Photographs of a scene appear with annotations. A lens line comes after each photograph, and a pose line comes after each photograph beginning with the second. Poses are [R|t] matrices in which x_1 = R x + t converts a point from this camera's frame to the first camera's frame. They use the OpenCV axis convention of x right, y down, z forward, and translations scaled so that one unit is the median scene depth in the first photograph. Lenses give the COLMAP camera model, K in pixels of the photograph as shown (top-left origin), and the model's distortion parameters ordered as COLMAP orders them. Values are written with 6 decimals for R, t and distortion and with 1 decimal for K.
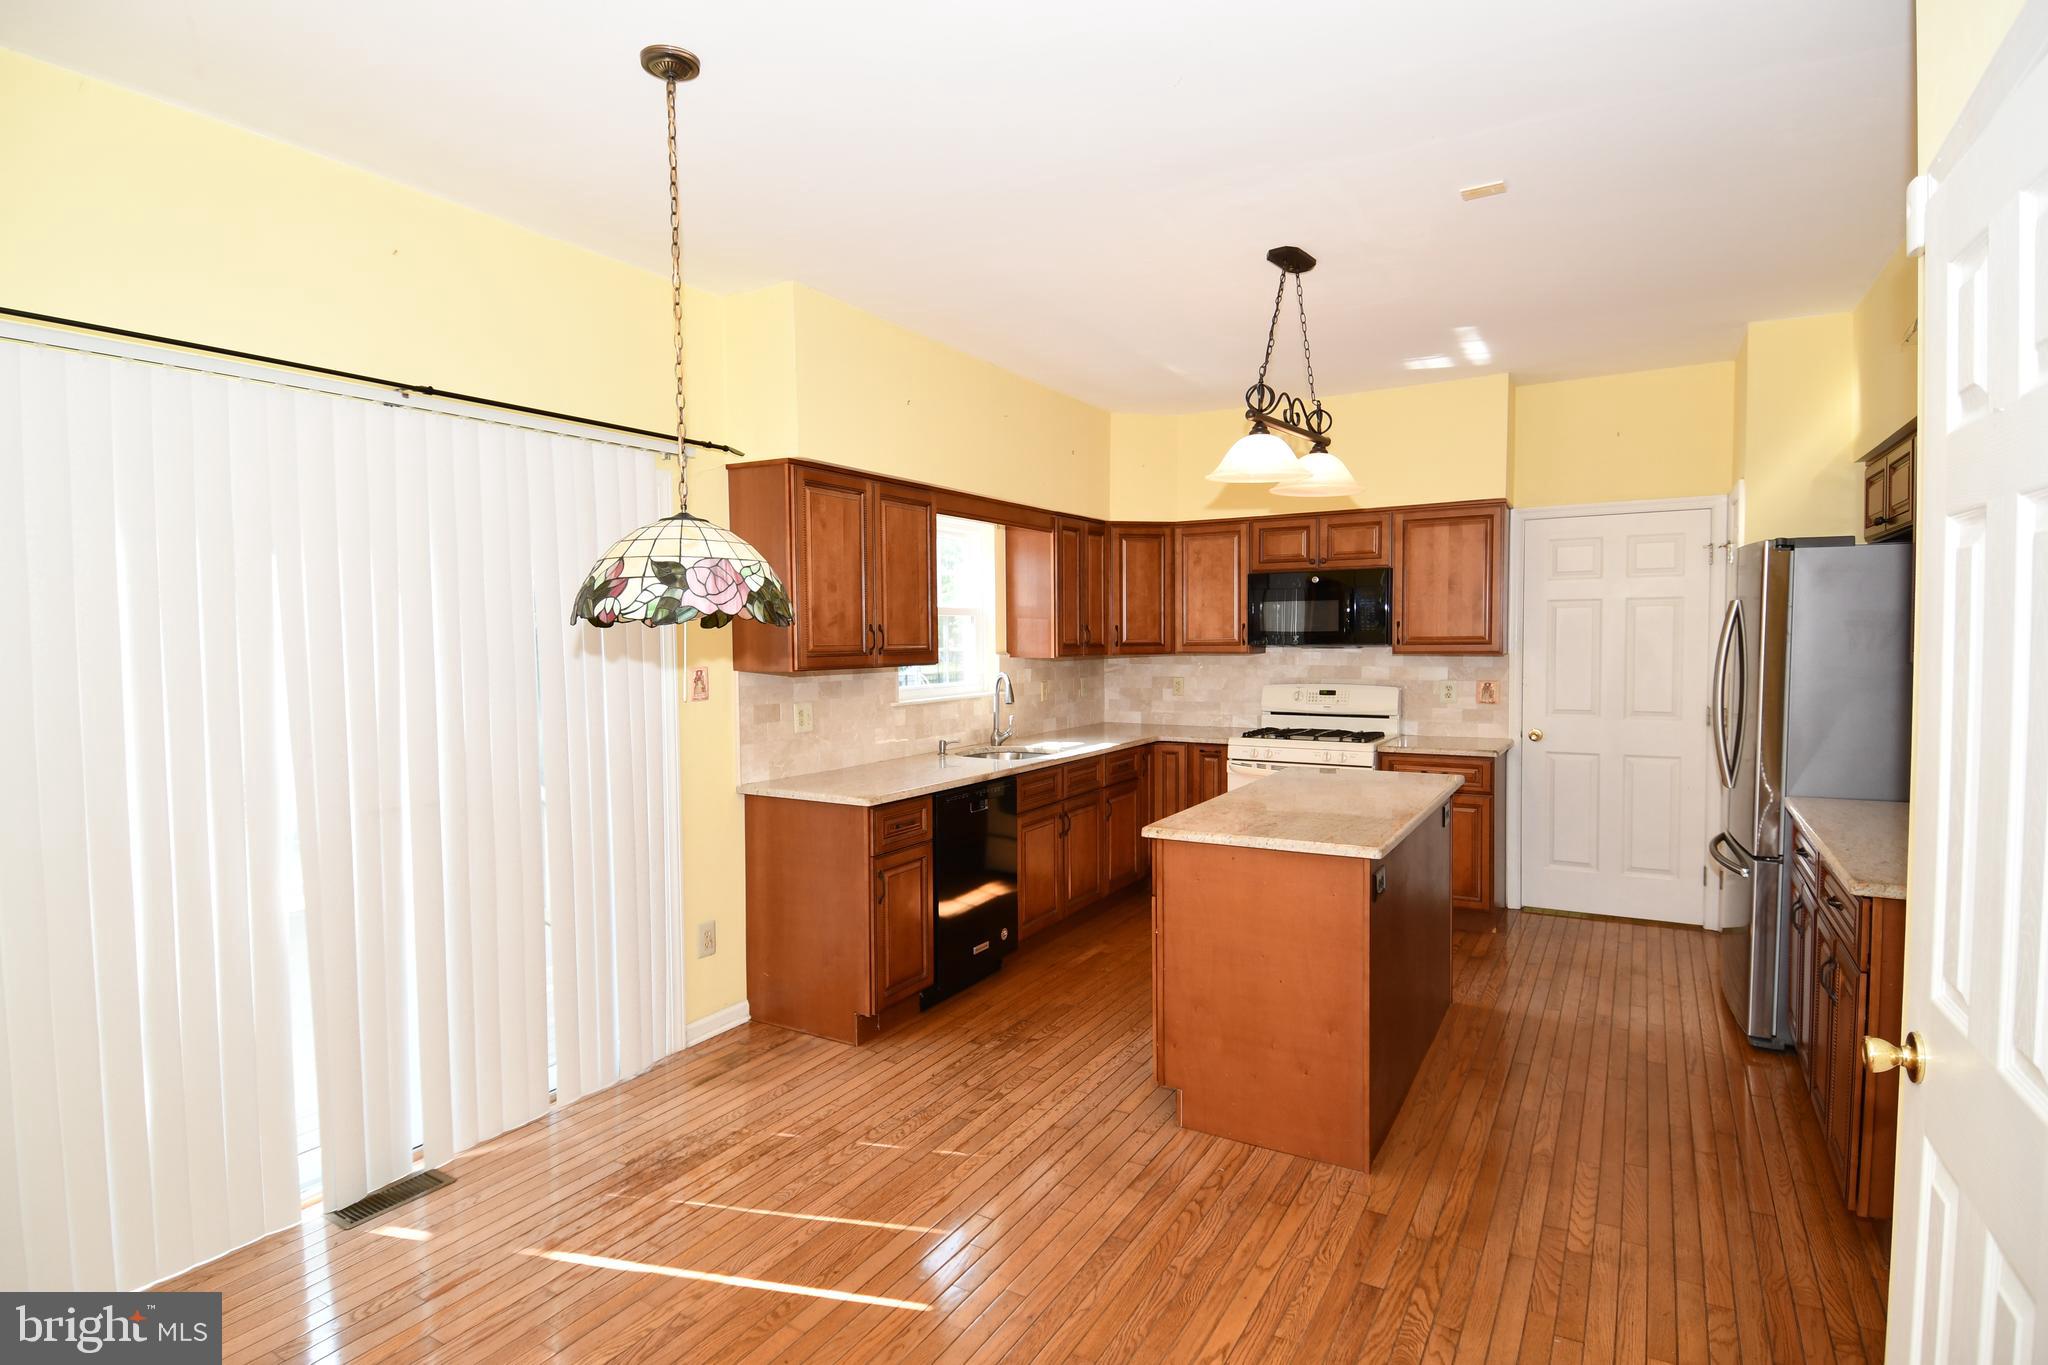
lens RADIAL K [[1056.1, 0, 1014.9], [0, 1056.1, 683.6], [0, 0, 1]] dist [0.055196, -0.064725]
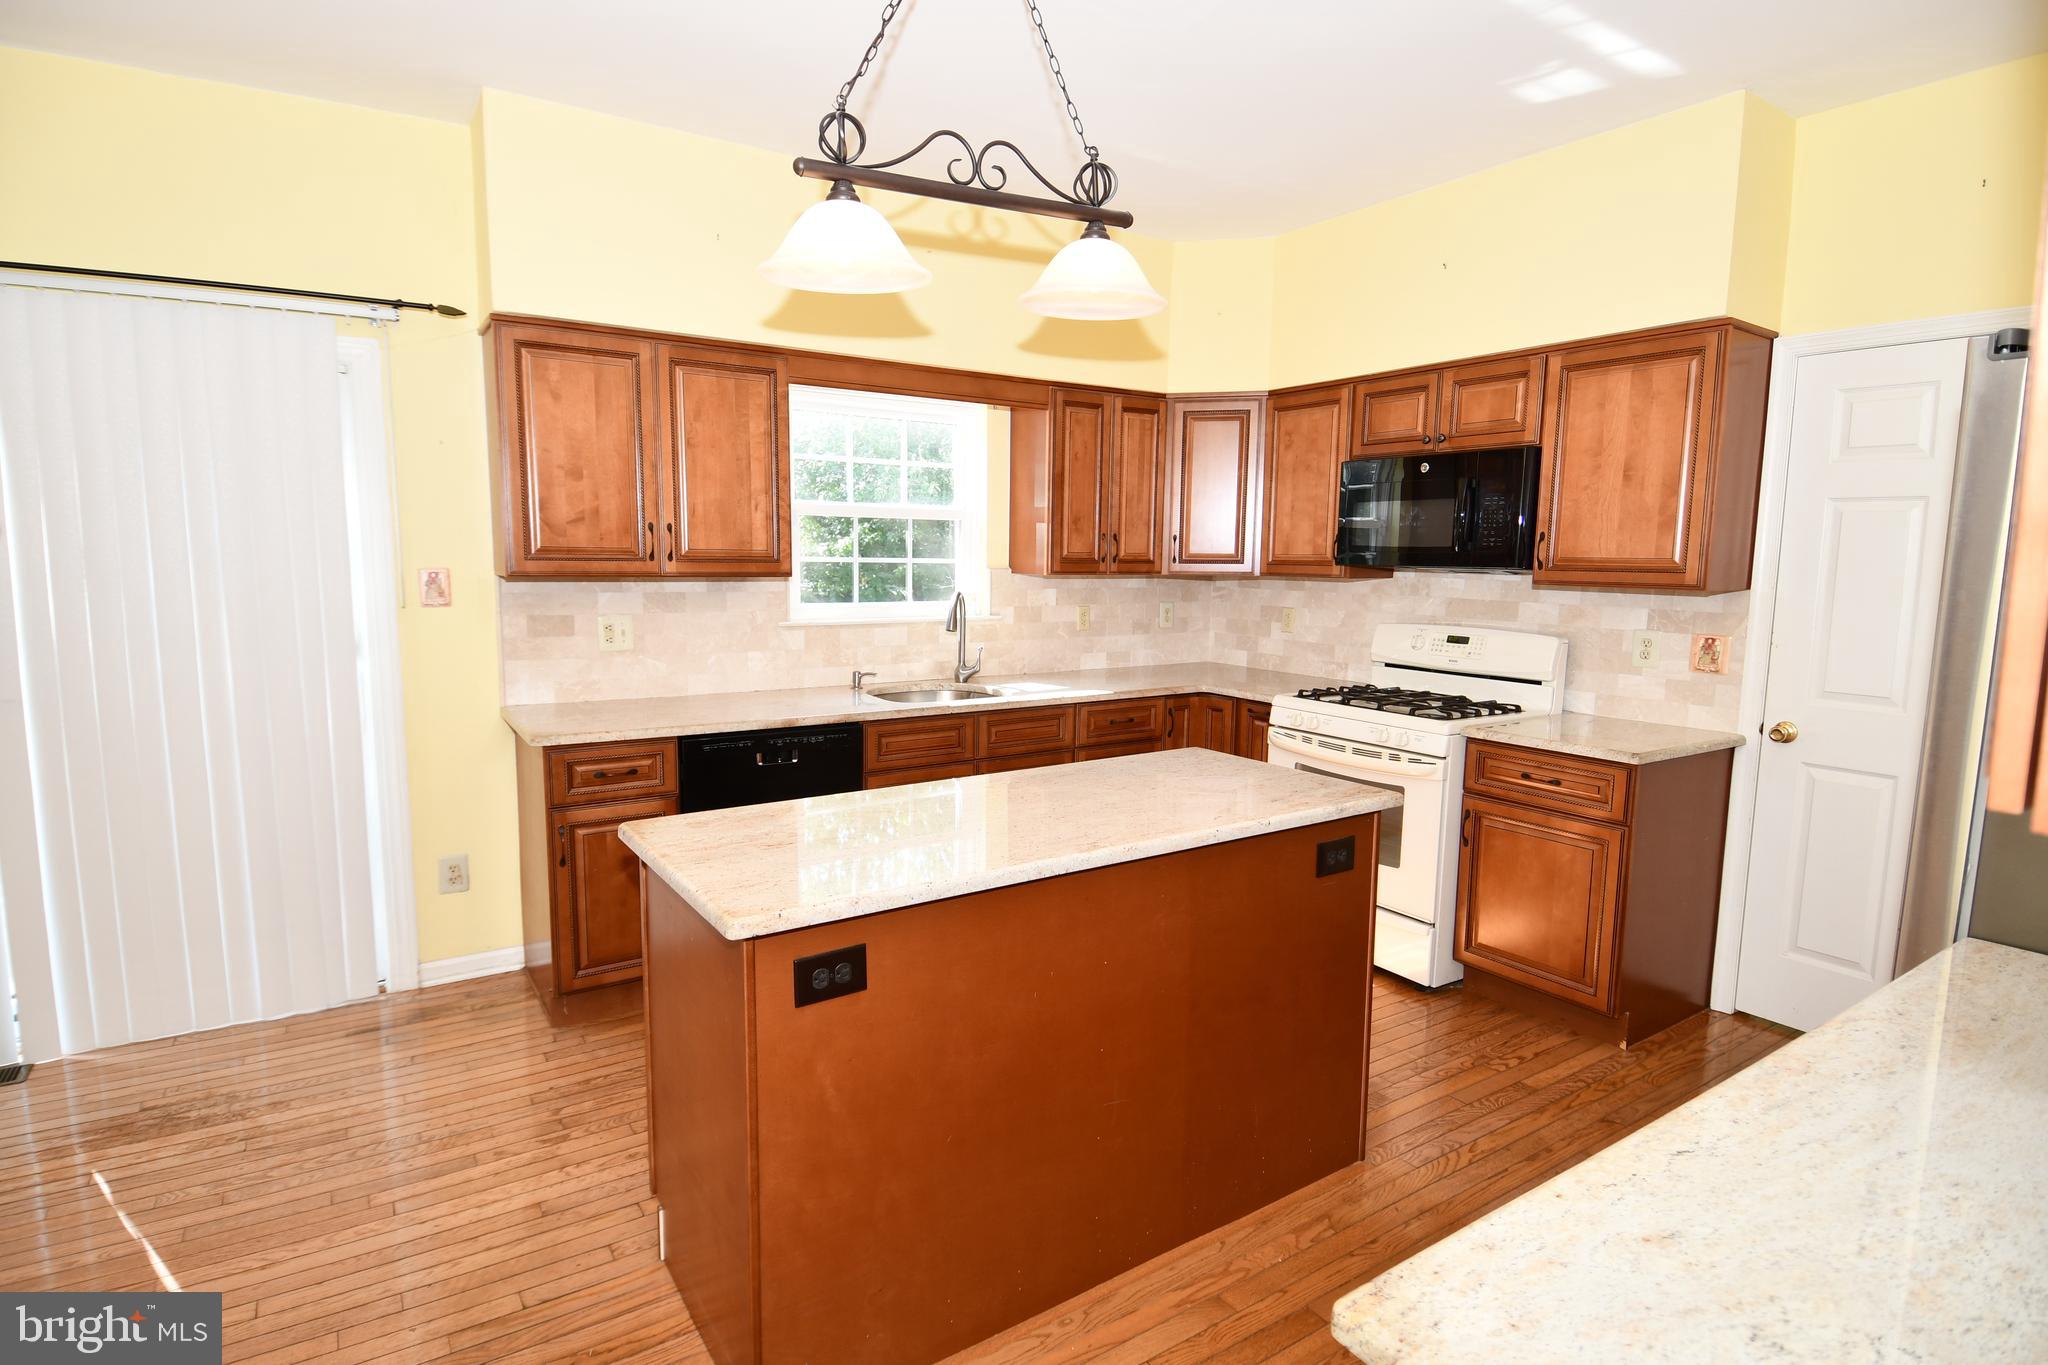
lens RADIAL K [[1056.1, 0, 1014.9], [0, 1056.1, 683.6], [0, 0, 1]] dist [0.055196, -0.064725]
pose [[0.895135, 0.074708, -0.439491, 0.437353], [-0.040484, 0.995407, 0.086750, -0.013743], [0.443954, -0.059861, 0.894048, 0.352889]]
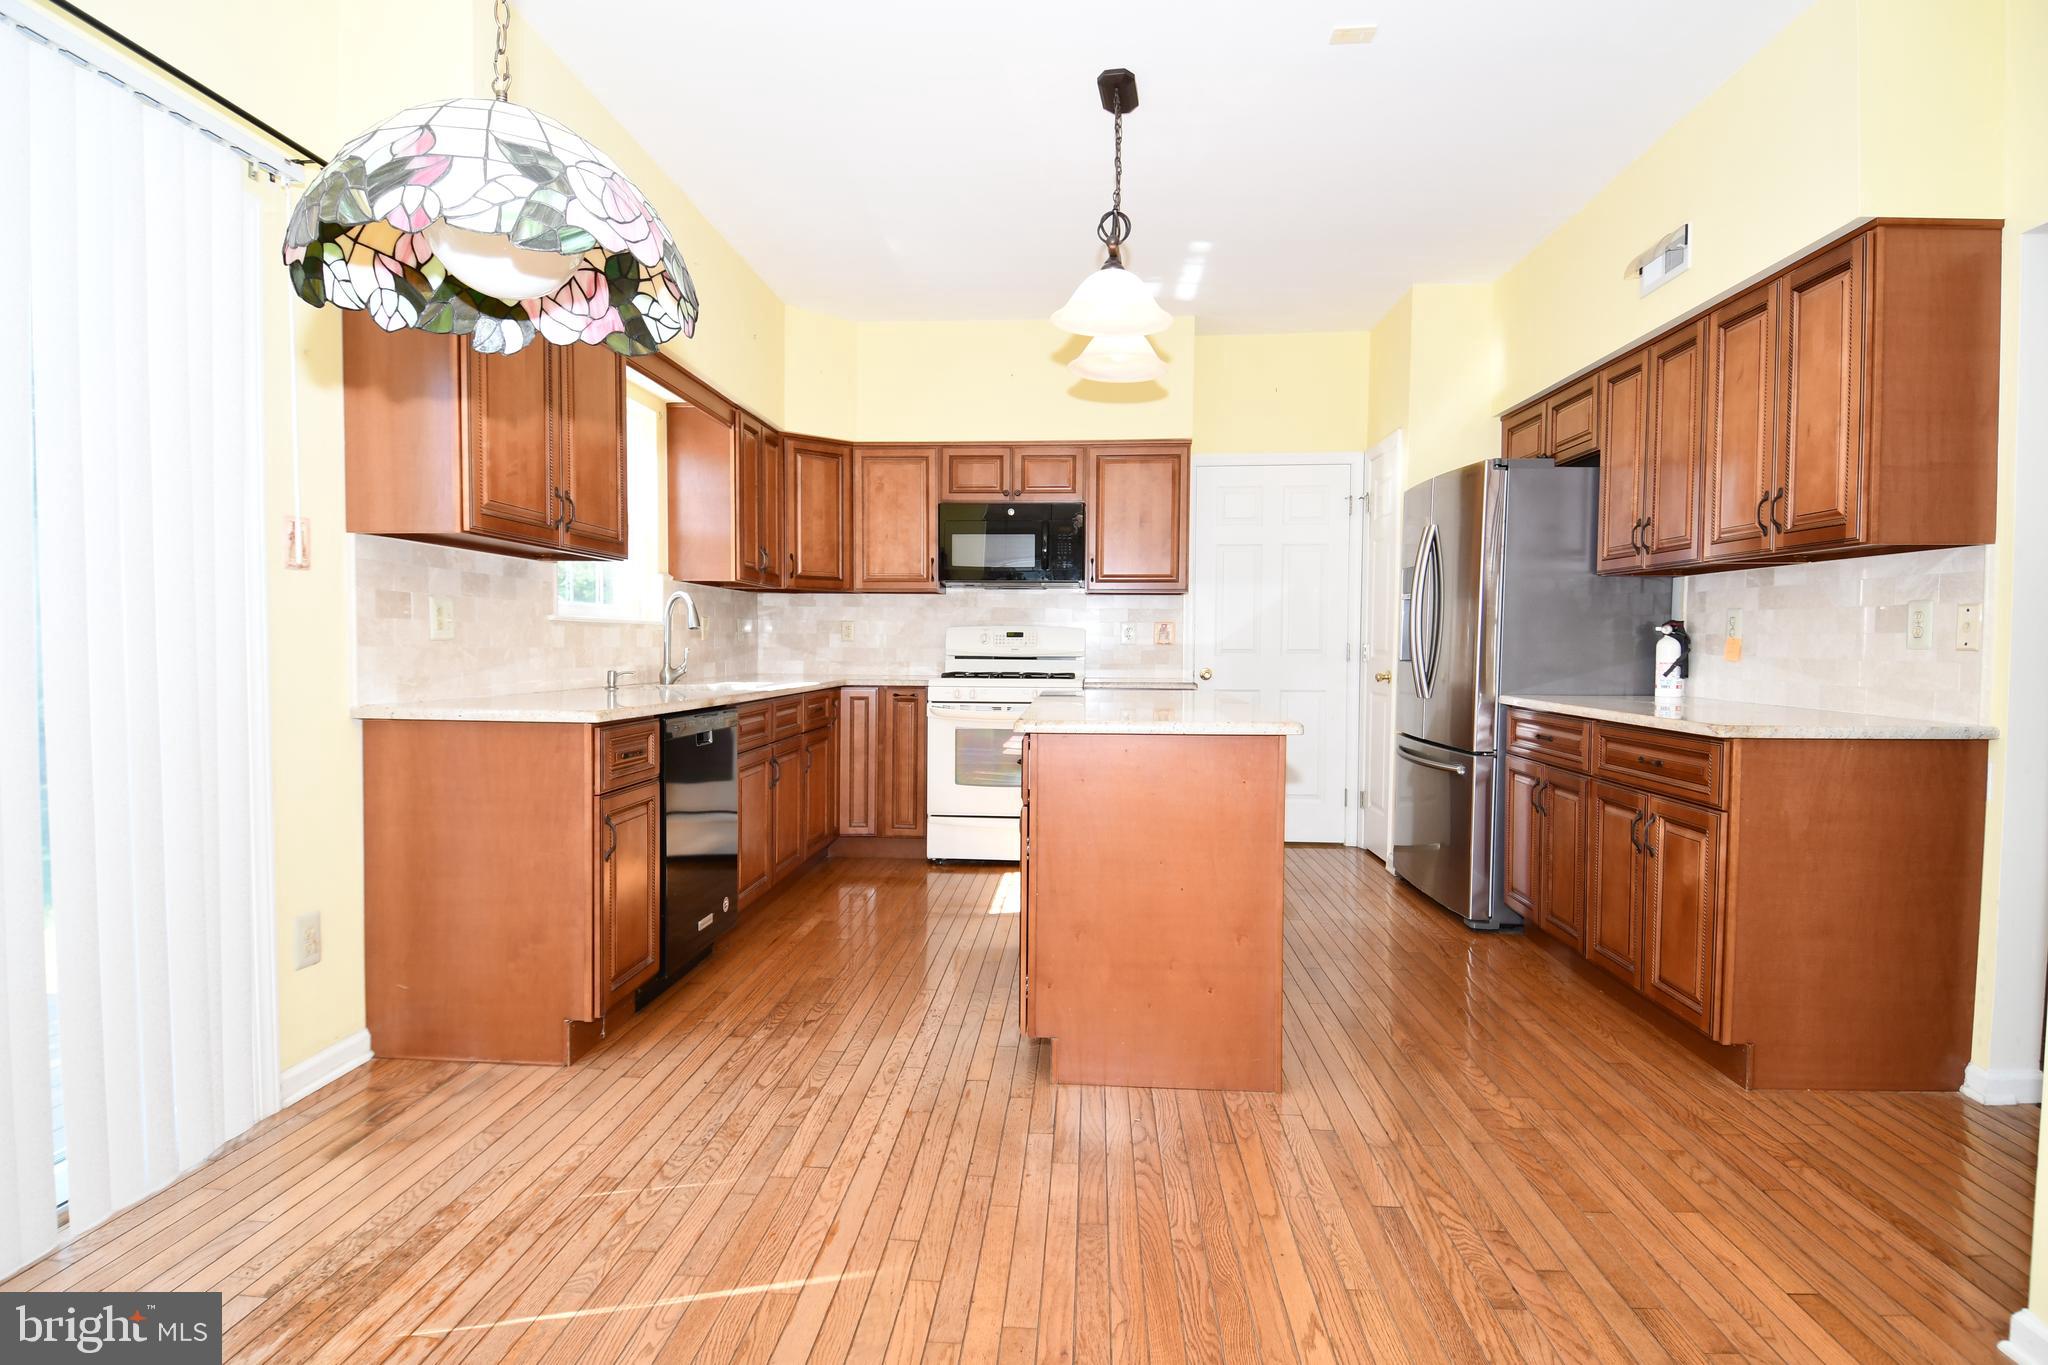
lens RADIAL K [[1056.1, 0, 1014.9], [0, 1056.1, 683.6], [0, 0, 1]] dist [0.055196, -0.064725]
pose [[0.895350, -0.001357, 0.445361, -0.164807], [0.006659, 0.999924, -0.010339, 0.079852], [-0.445313, 0.012223, 0.895292, 0.190430]]
